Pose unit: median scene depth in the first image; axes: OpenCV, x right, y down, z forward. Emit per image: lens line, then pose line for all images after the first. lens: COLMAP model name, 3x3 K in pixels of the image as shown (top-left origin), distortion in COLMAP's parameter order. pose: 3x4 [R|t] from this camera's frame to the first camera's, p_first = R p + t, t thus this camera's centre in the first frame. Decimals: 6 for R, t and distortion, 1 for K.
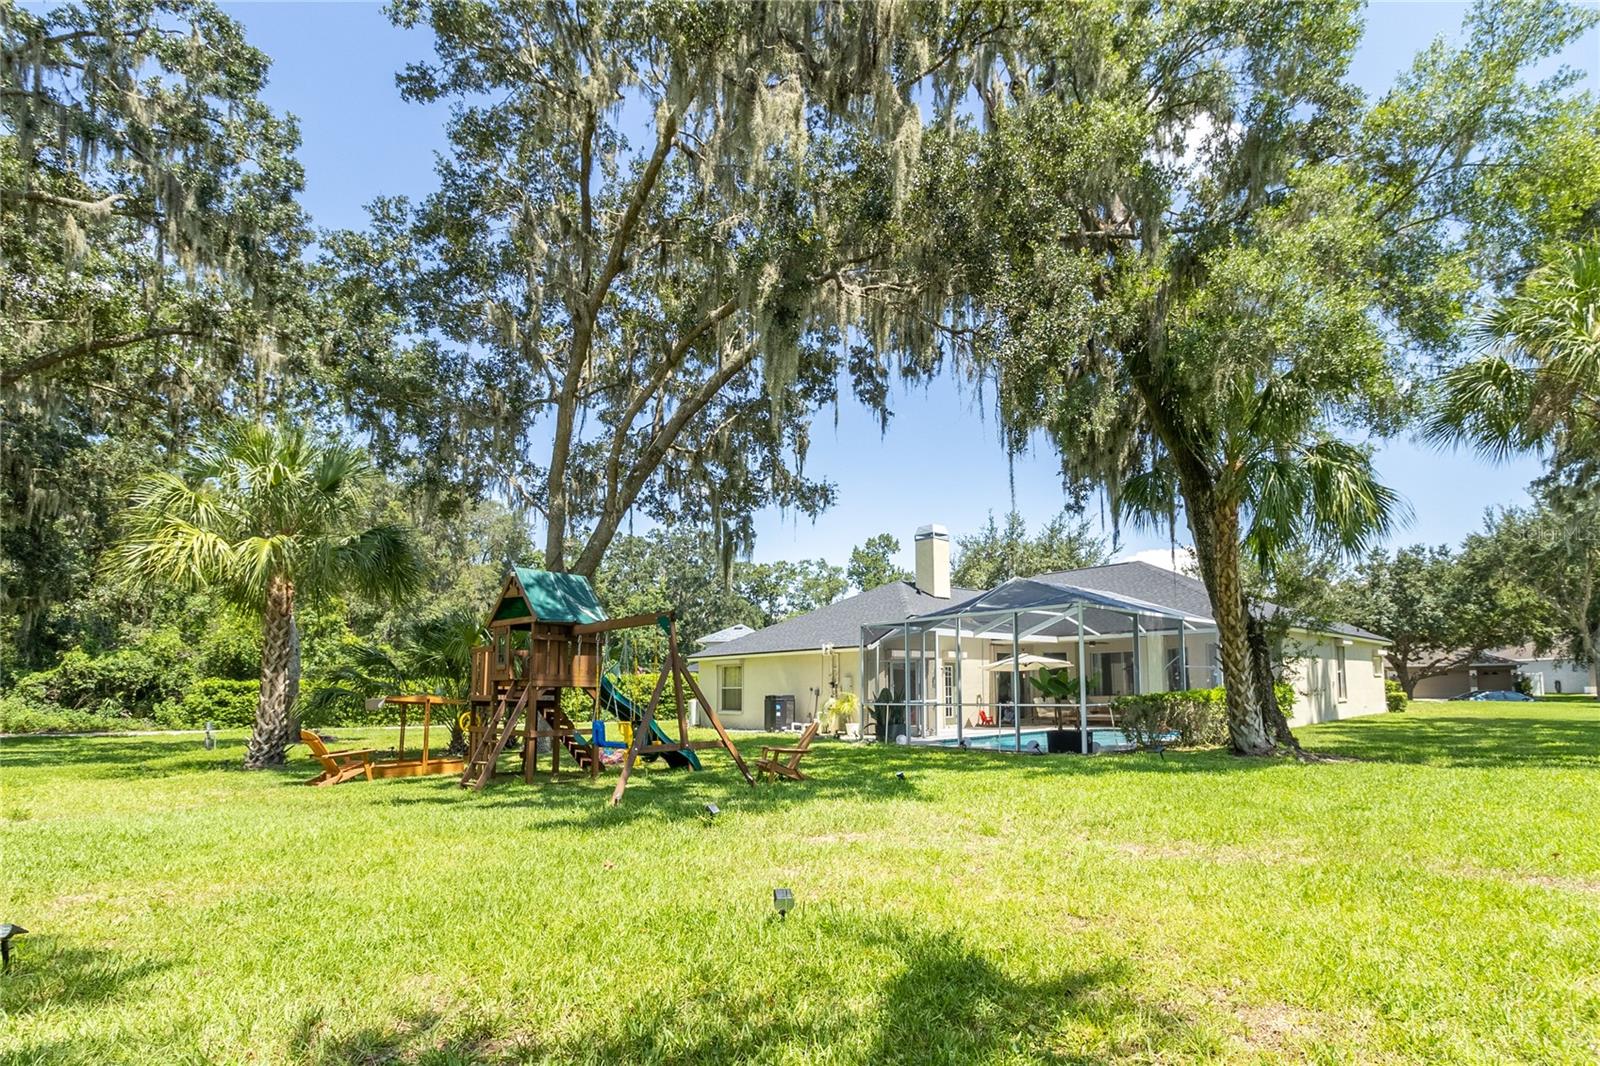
lens RADIAL K [[731.1, 0, 802.4], [0, 731.1, 585.3], [0, 0, 1]] dist [0.008885, 0.000694]
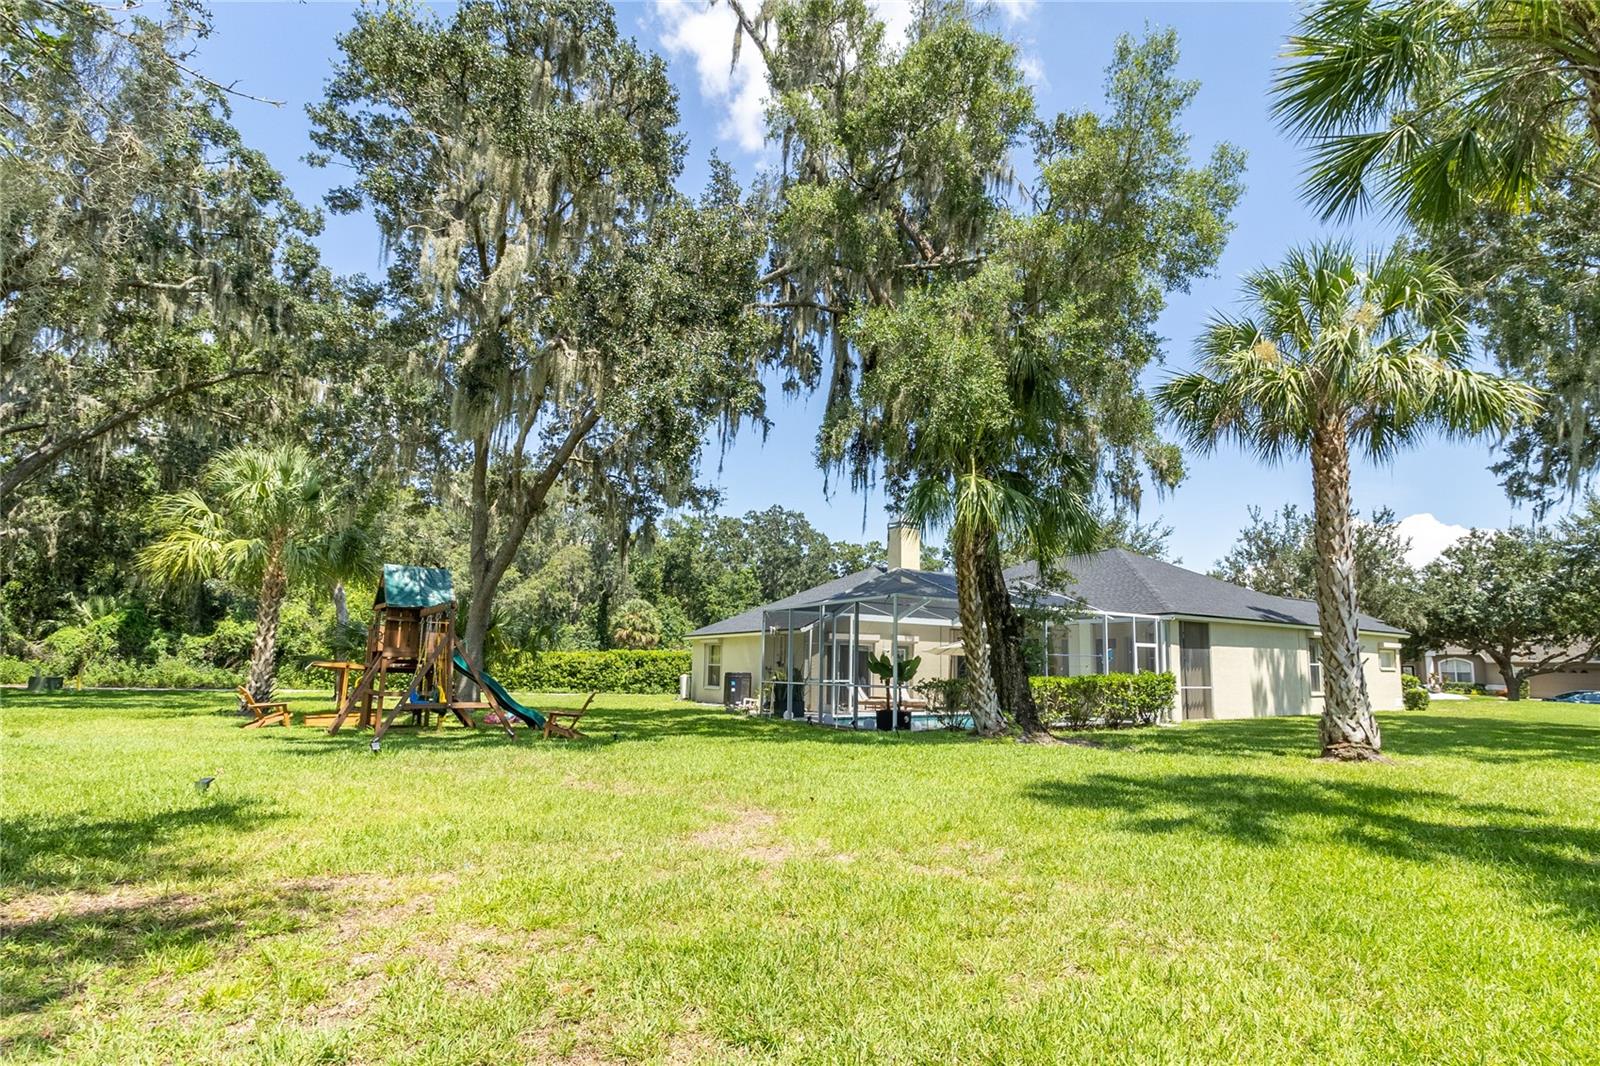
lens RADIAL K [[730.4, 0, 800.0], [0, 730.4, 533.0], [0, 0, 1]] dist [0.003340, 0.000144]
pose [[0.986064, -0.004008, -0.166317, 0.277089], [-0.003130, 0.999086, -0.042639, -0.013613], [0.166336, 0.042566, 0.985150, -0.076961]]
